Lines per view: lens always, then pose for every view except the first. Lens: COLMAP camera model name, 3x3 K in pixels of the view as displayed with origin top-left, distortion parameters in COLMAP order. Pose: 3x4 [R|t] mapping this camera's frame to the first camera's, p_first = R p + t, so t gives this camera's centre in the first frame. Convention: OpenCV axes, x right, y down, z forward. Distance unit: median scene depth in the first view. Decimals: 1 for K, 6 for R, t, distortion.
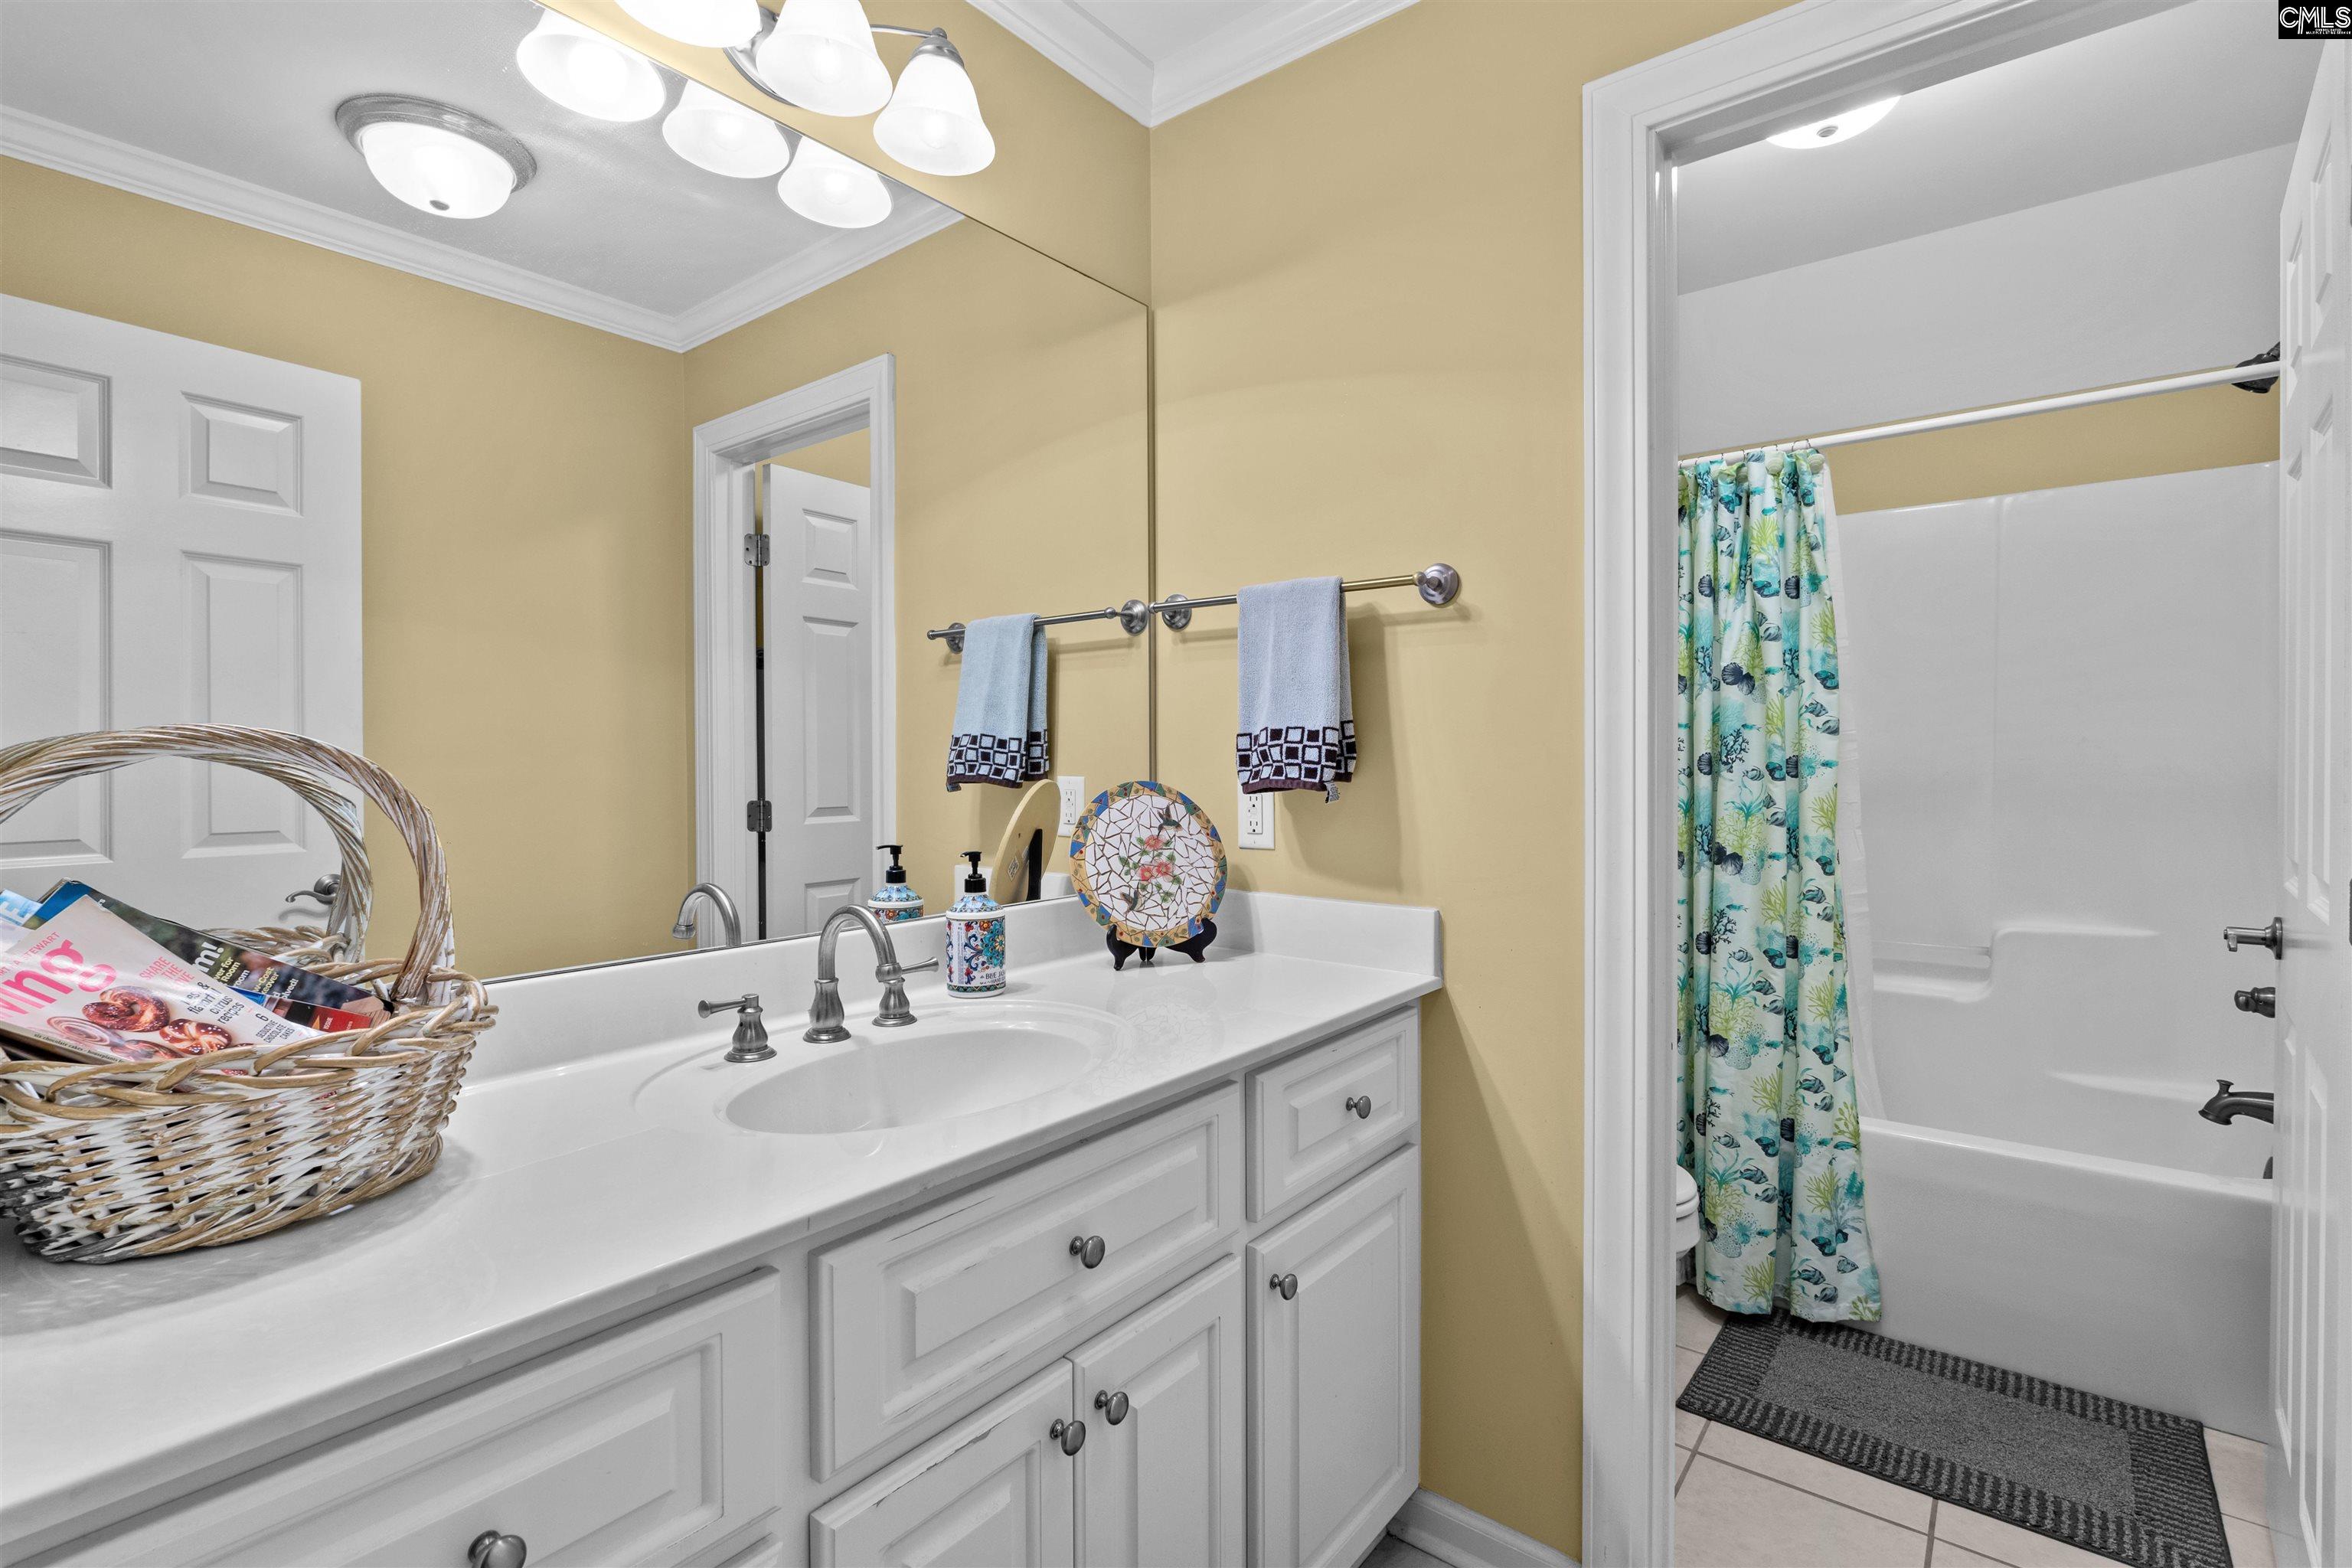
lens RADIAL K [[1087.3, 0, 1166.9], [0, 1087.3, 773.9], [0, 0, 1]] dist [0.009012, 0.000141]
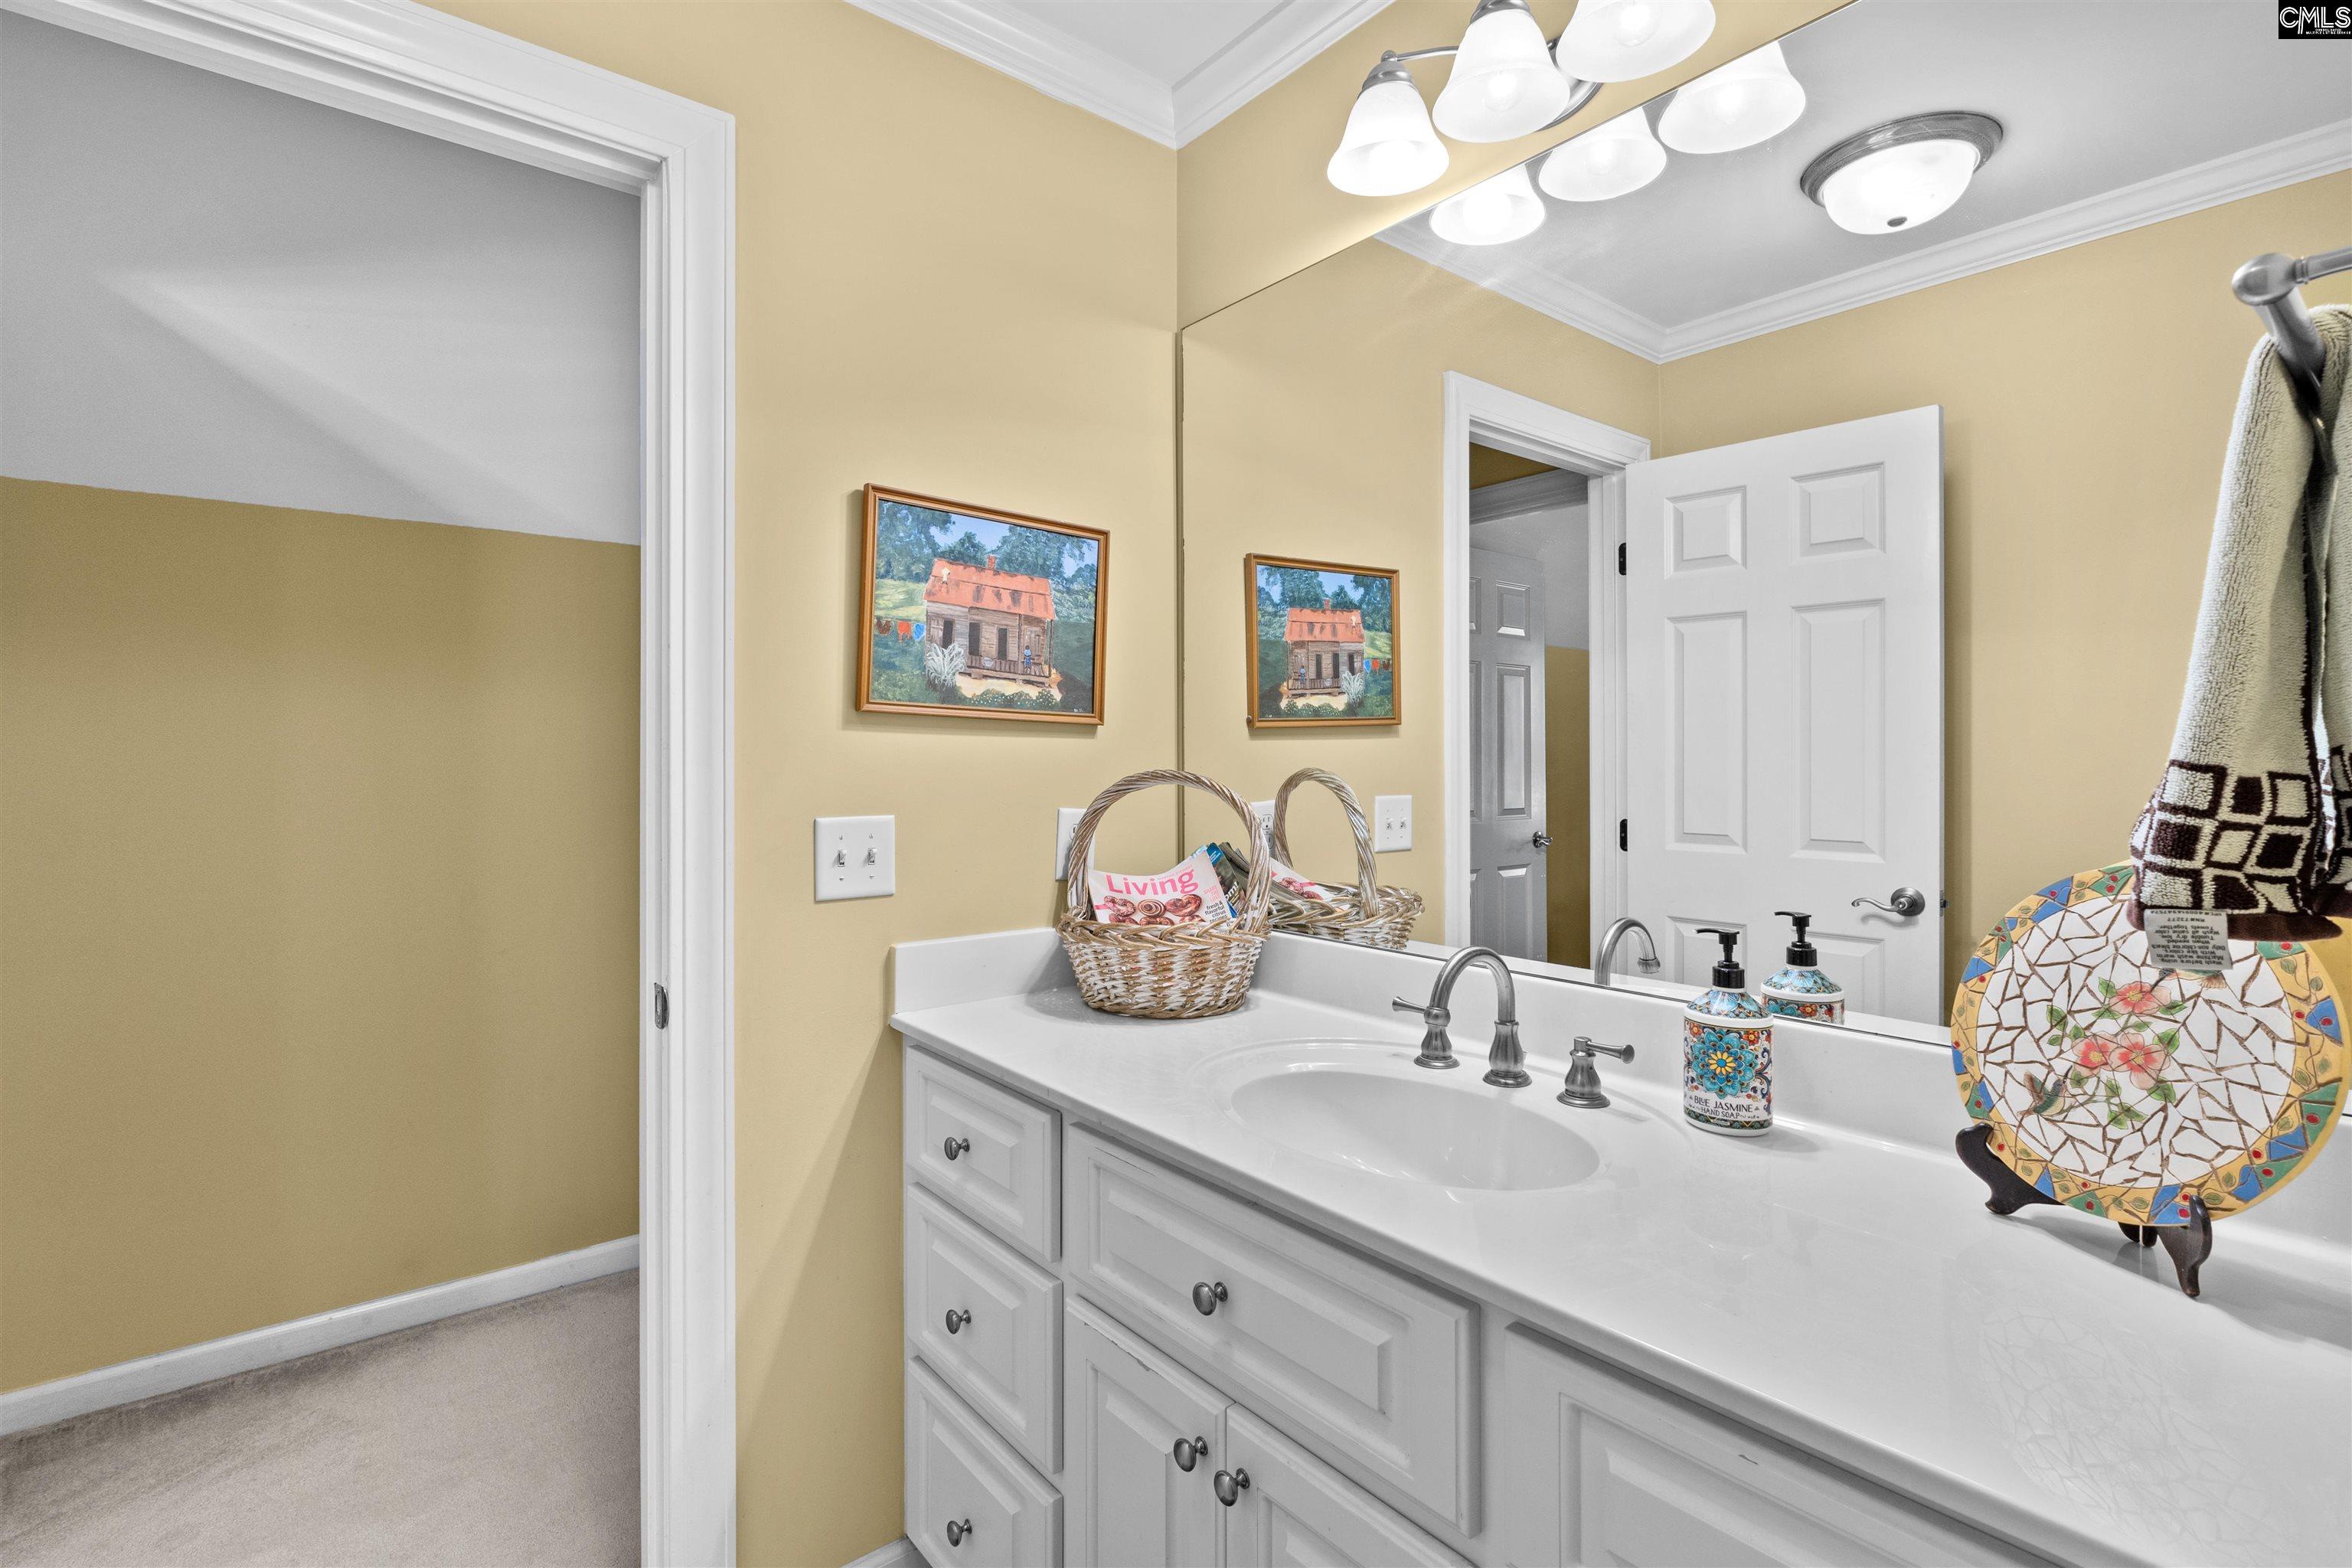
lens RADIAL K [[1087.3, 0, 1165.7], [0, 1087.3, 768.3], [0, 0, 1]] dist [0.009012, 0.000141]
pose [[-0.213021, 0.010560, -0.976991, 0.550032], [-0.010703, 0.999856, 0.013140, -0.038562], [0.976989, 0.013256, -0.212877, 0.701495]]
